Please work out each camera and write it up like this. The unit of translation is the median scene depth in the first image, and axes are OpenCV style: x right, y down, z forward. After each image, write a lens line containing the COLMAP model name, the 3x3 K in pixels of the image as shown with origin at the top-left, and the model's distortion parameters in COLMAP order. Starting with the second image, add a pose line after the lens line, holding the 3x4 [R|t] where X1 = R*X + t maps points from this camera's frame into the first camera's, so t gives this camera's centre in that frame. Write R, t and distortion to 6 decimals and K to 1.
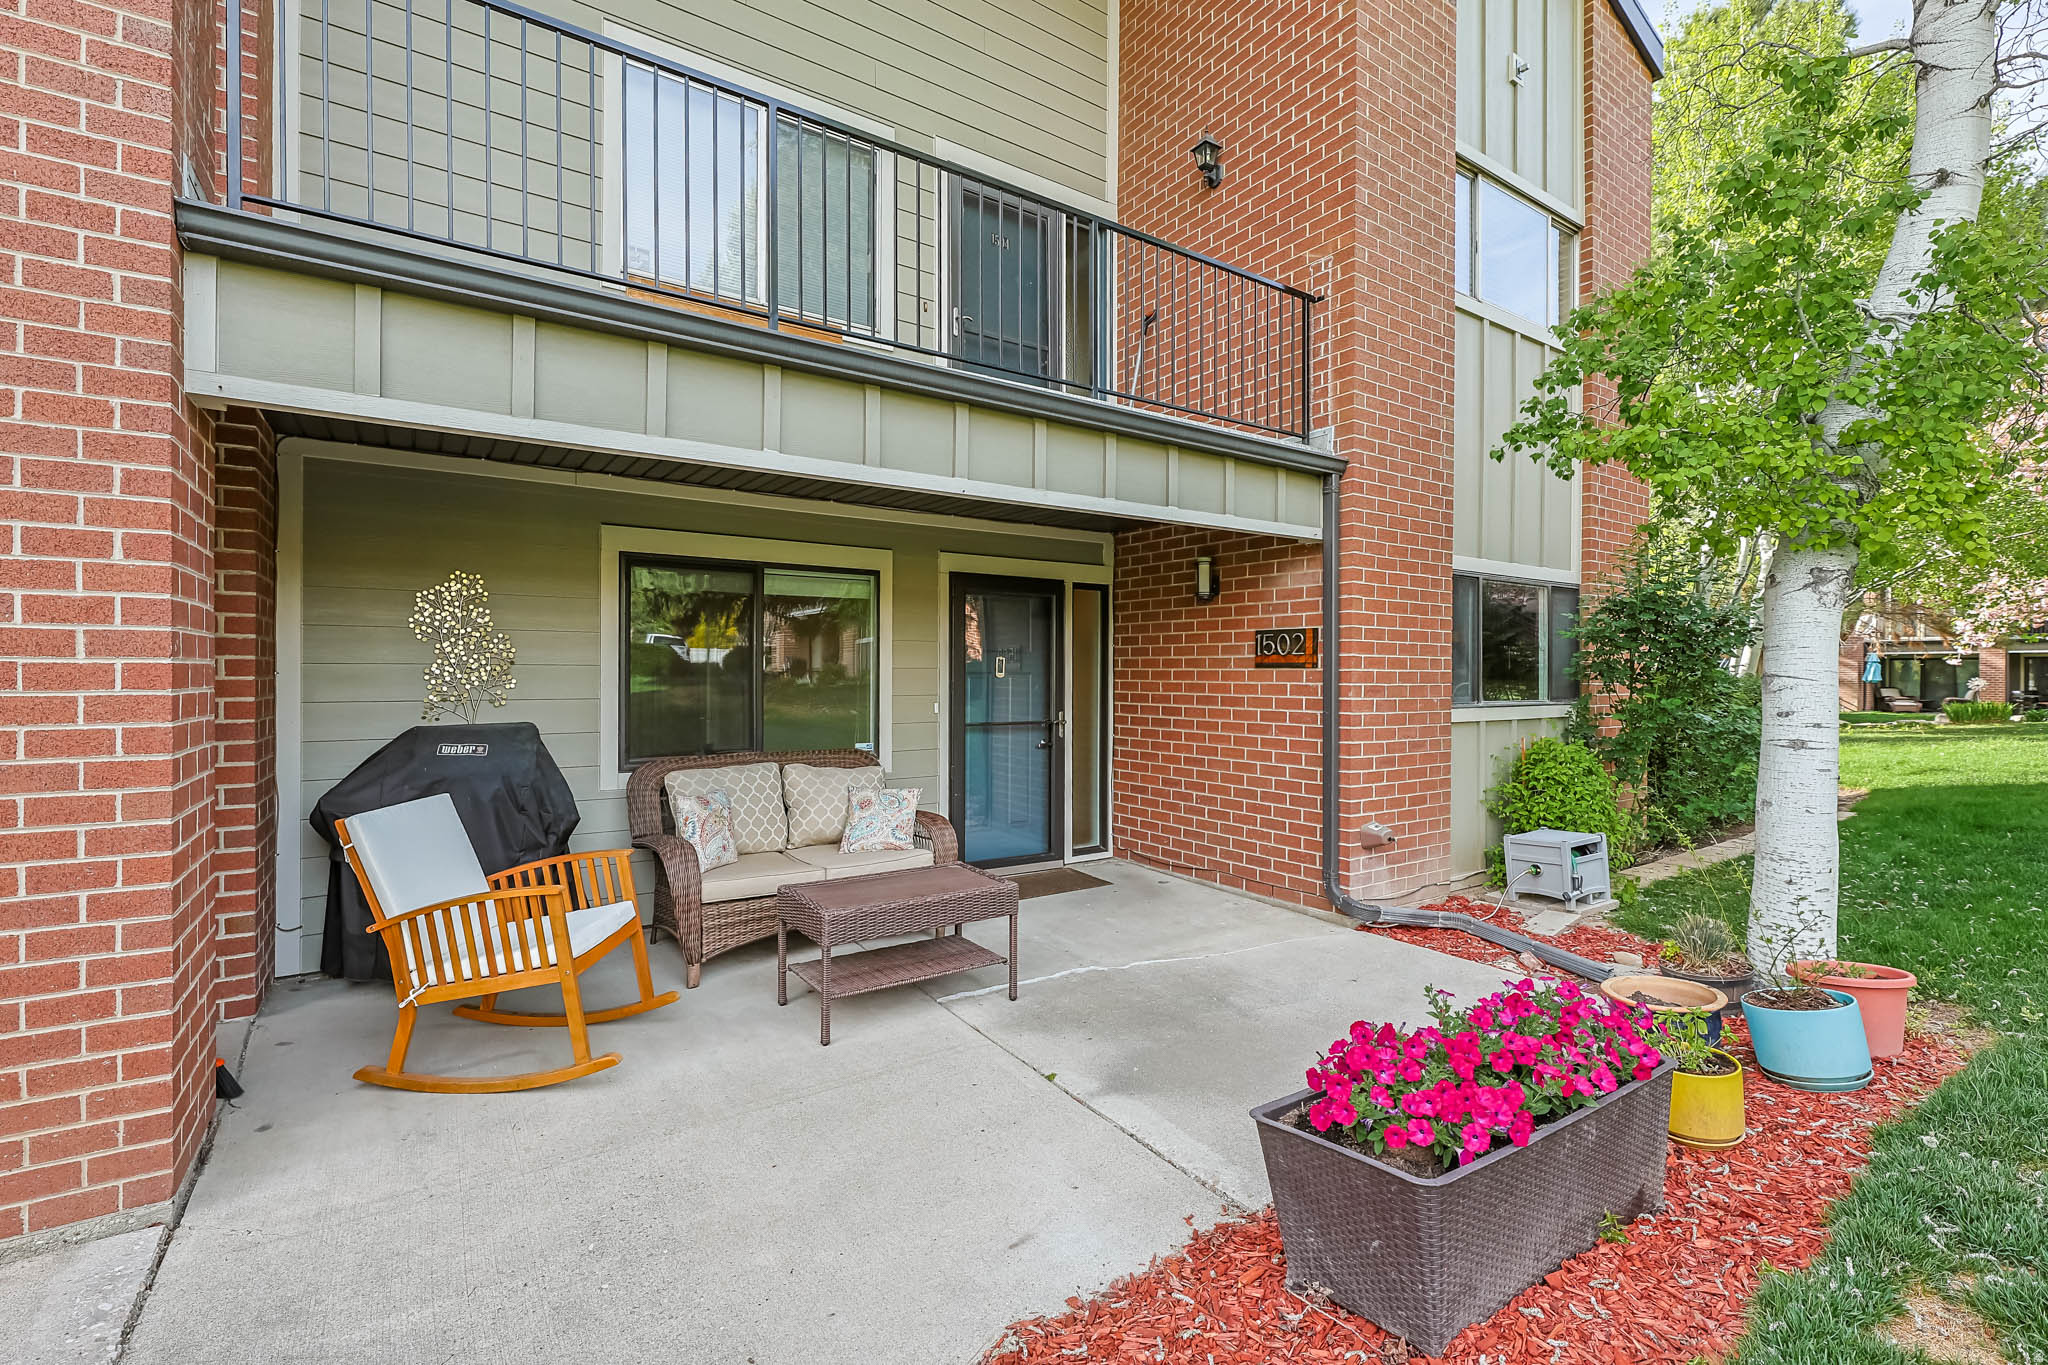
lens RADIAL K [[902.1, 0, 1023.5], [0, 902.1, 676.4], [0, 0, 1]] dist [-0.001884, -0.000826]
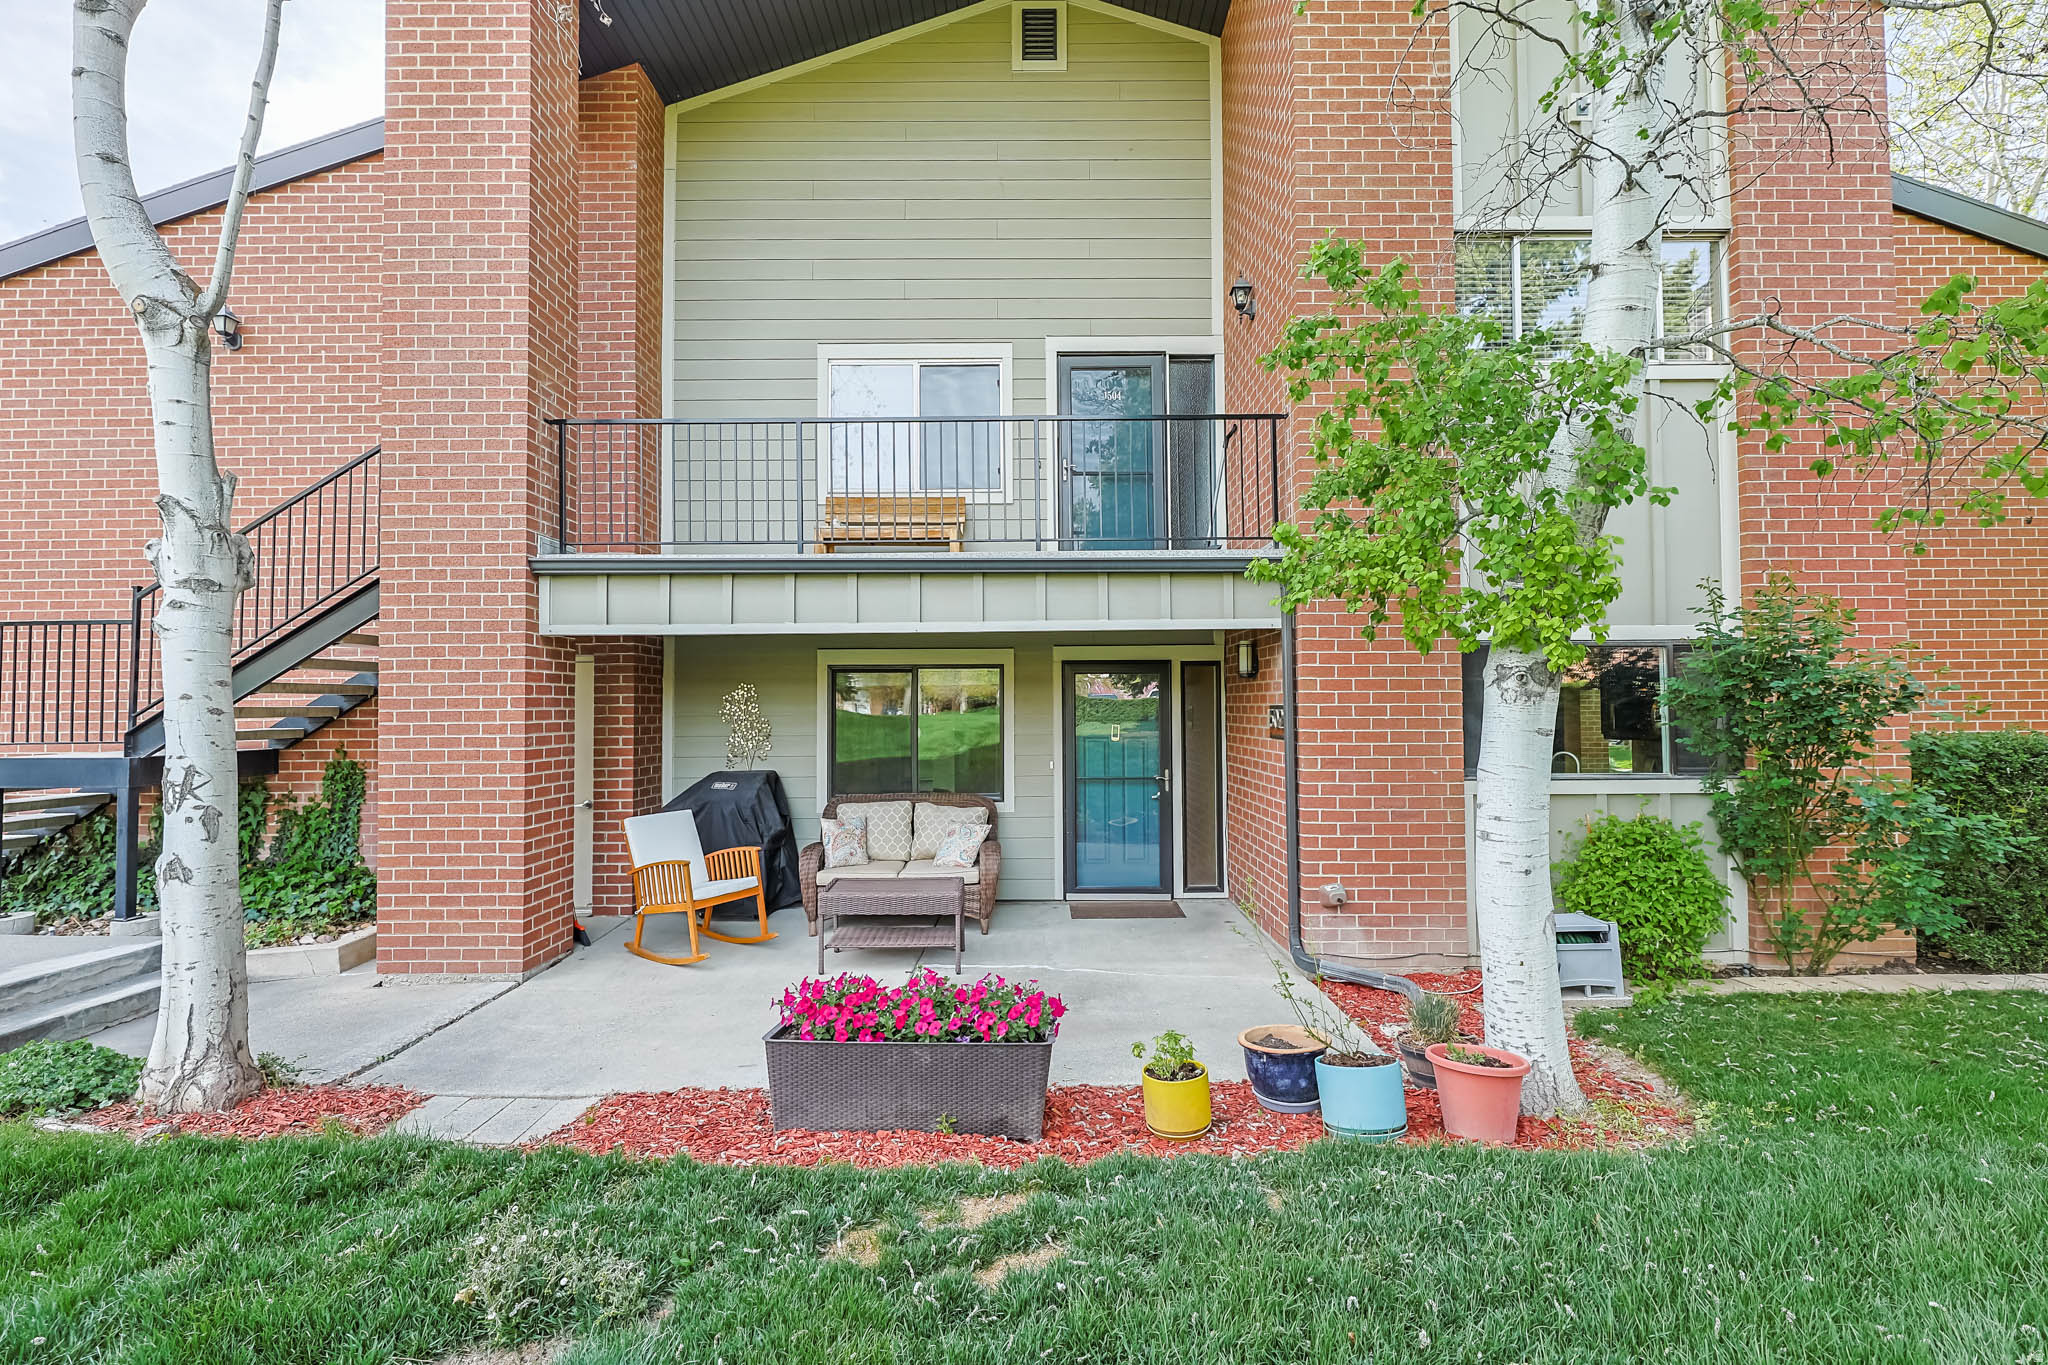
lens RADIAL K [[873.5, 0, 1024.0], [0, 873.5, 682.5], [0, 0, 1]] dist [-0.000586, -0.000141]
pose [[0.827454, -0.025526, -0.560953, 0.680558], [0.006906, 0.999353, -0.035288, -0.047227], [0.561491, 0.025325, 0.827095, -0.090895]]
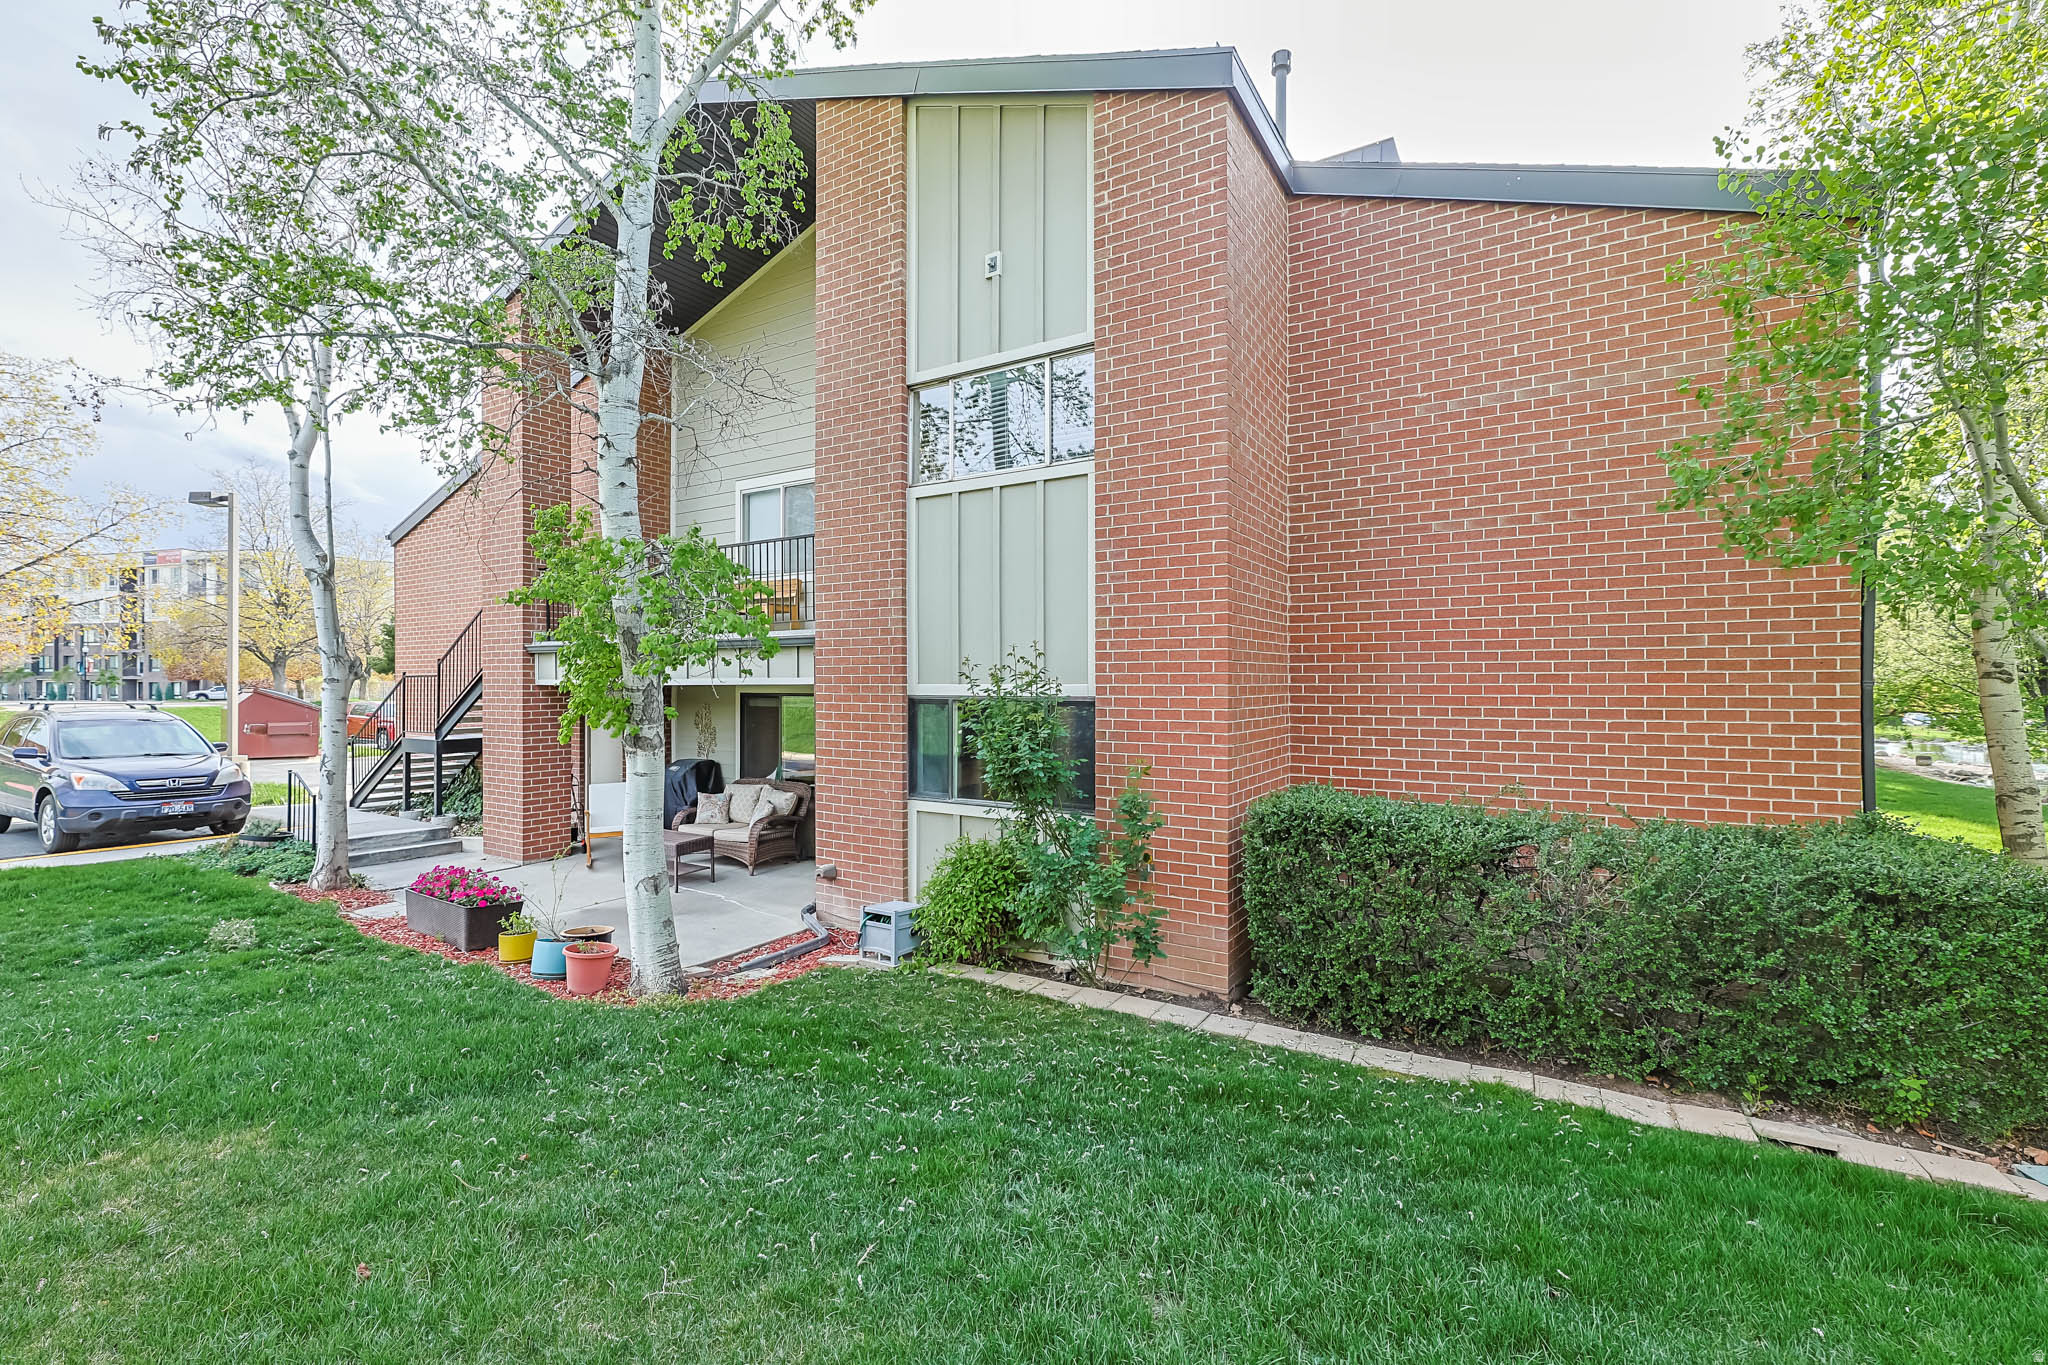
lens RADIAL K [[873.5, 0, 1024.0], [0, 873.5, 682.5], [0, 0, 1]] dist [-0.000586, -0.000141]
pose [[0.406260, -0.003015, -0.913753, 1.924264], [-0.001149, 0.999992, -0.003810, -0.150313], [0.913757, 0.002597, 0.406253, 0.696880]]
